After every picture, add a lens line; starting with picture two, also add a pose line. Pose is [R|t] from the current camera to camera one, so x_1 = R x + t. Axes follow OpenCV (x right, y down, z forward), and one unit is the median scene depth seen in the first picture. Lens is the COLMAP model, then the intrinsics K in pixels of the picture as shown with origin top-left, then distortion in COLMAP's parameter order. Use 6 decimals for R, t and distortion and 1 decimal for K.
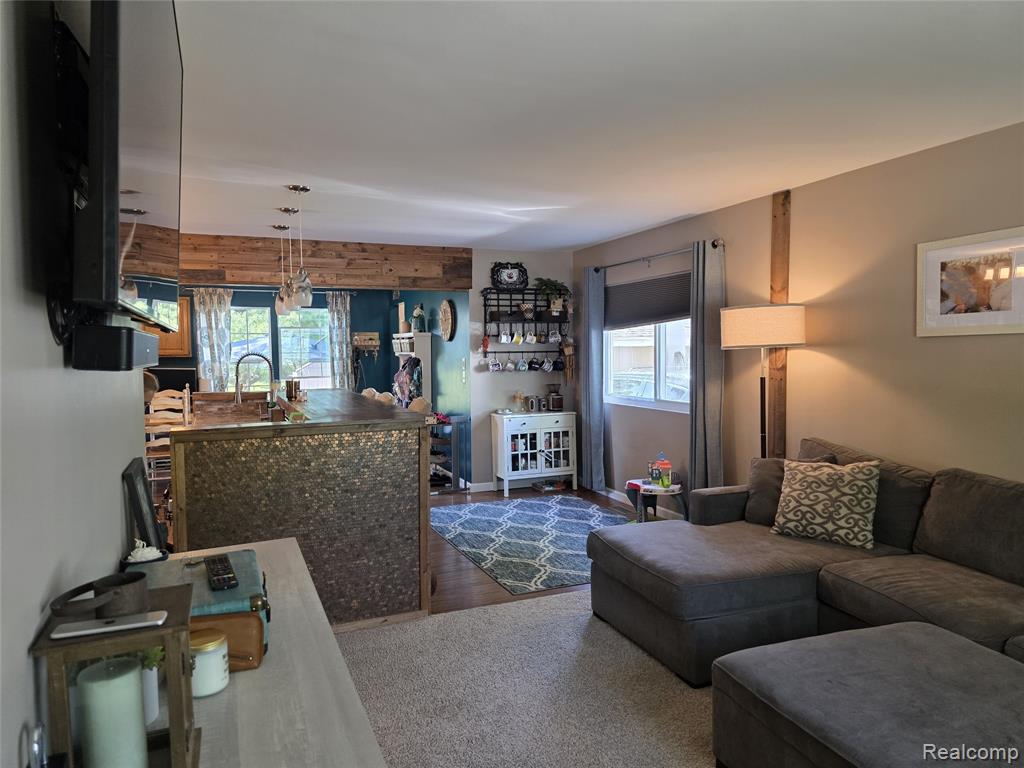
lens RADIAL K [[686.0, 0, 511.9], [0, 686.0, 379.1], [0, 0, 1]] dist [0.042869, -0.040387]
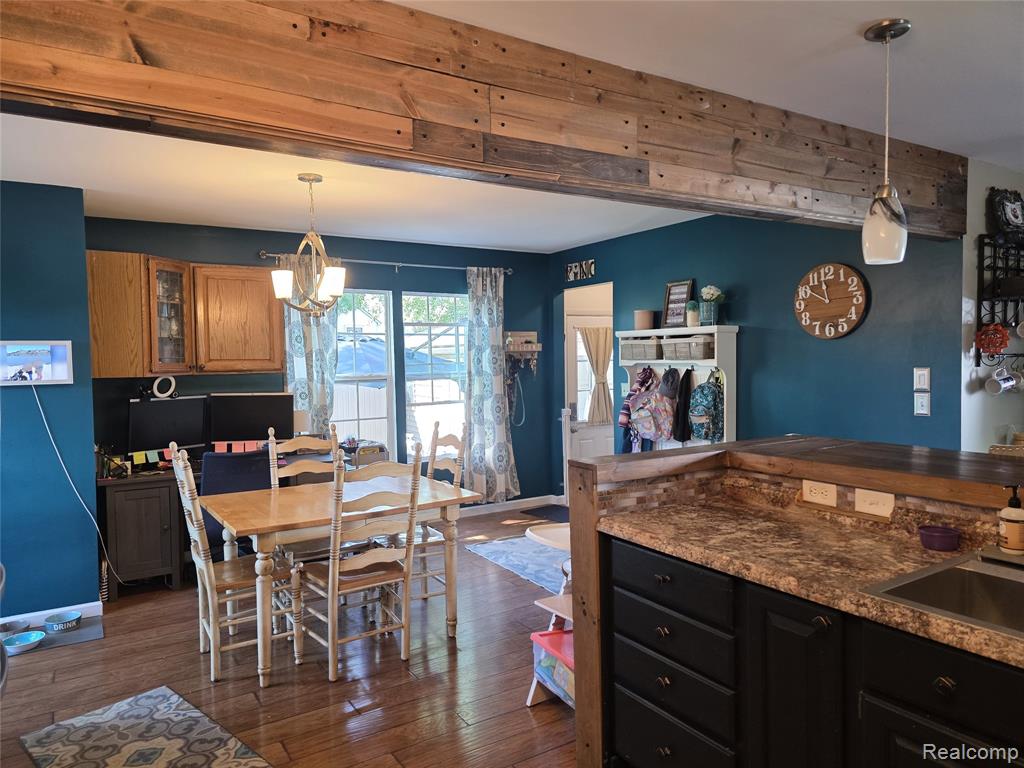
lens RADIAL K [[686.0, 0, 490.5], [0, 686.0, 378.4], [0, 0, 1]] dist [0.042869, -0.040387]
pose [[0.989044, -0.015223, 0.146831, -0.417623], [0.017618, 0.999732, -0.015022, -0.017581], [-0.146563, 0.017444, 0.989048, 0.448354]]
